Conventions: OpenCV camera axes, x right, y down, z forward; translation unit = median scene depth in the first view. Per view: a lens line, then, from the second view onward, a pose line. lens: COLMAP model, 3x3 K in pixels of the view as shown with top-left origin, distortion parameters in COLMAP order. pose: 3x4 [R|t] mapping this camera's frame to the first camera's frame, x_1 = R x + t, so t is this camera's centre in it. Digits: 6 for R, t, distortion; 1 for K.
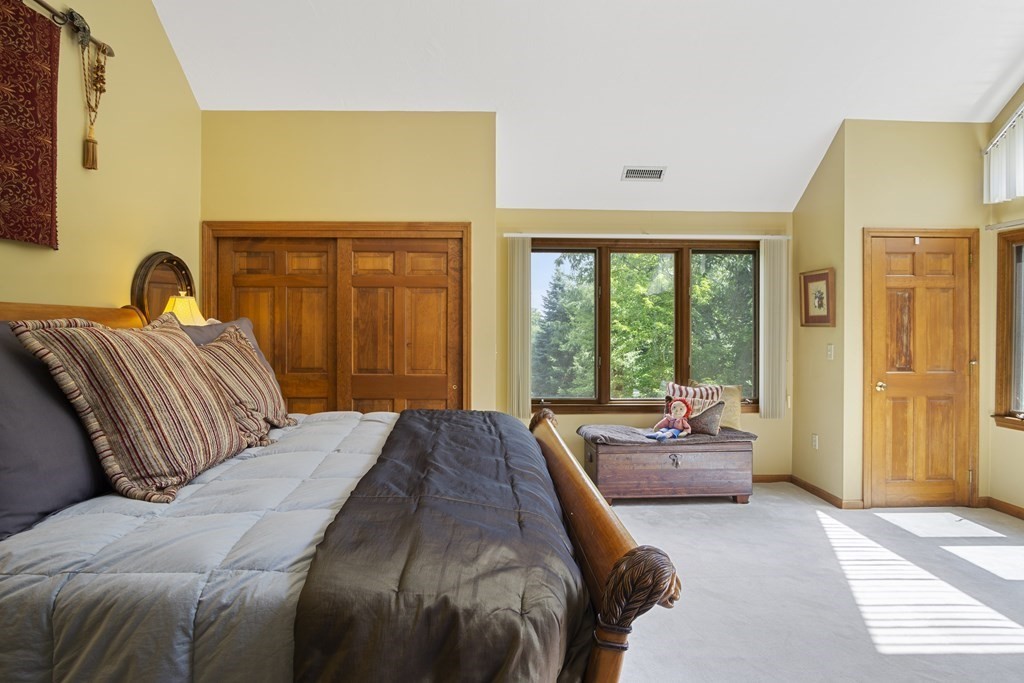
lens RADIAL K [[549.8, 0, 511.9], [0, 549.8, 326.9], [0, 0, 1]] dist [-0.031944, 0.009646]
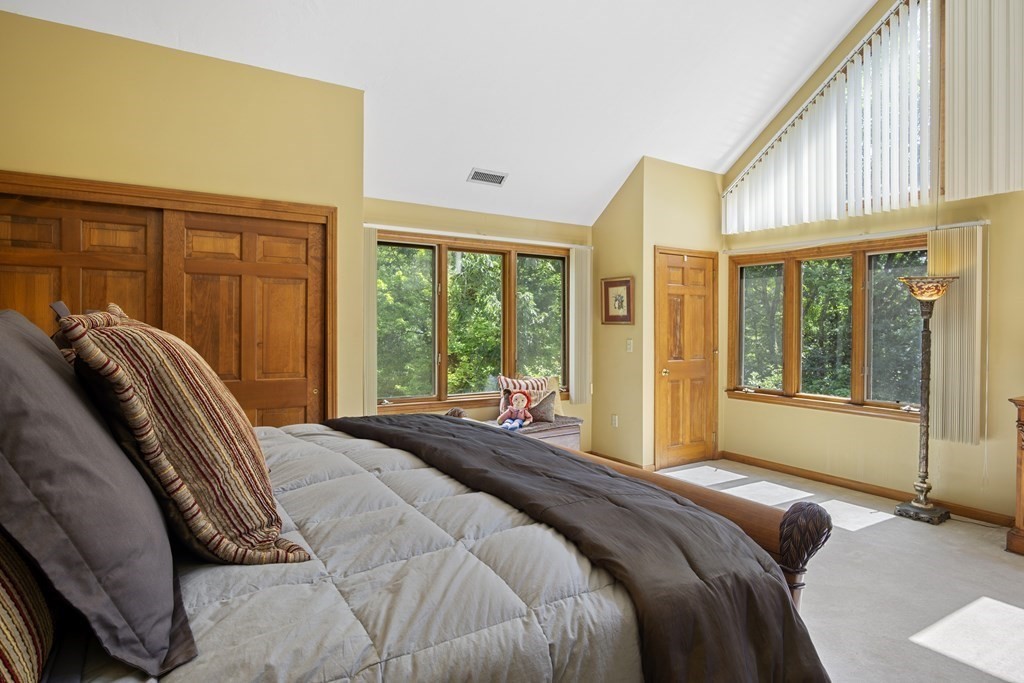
lens RADIAL K [[557.6, 0, 506.8], [0, 557.6, 320.0], [0, 0, 1]] dist [-0.033741, 0.009264]
pose [[0.863112, 0.007831, 0.504952, -0.288752], [-0.005830, 0.999968, -0.005543, -0.002518], [-0.504979, 0.001840, 0.863130, 0.071857]]
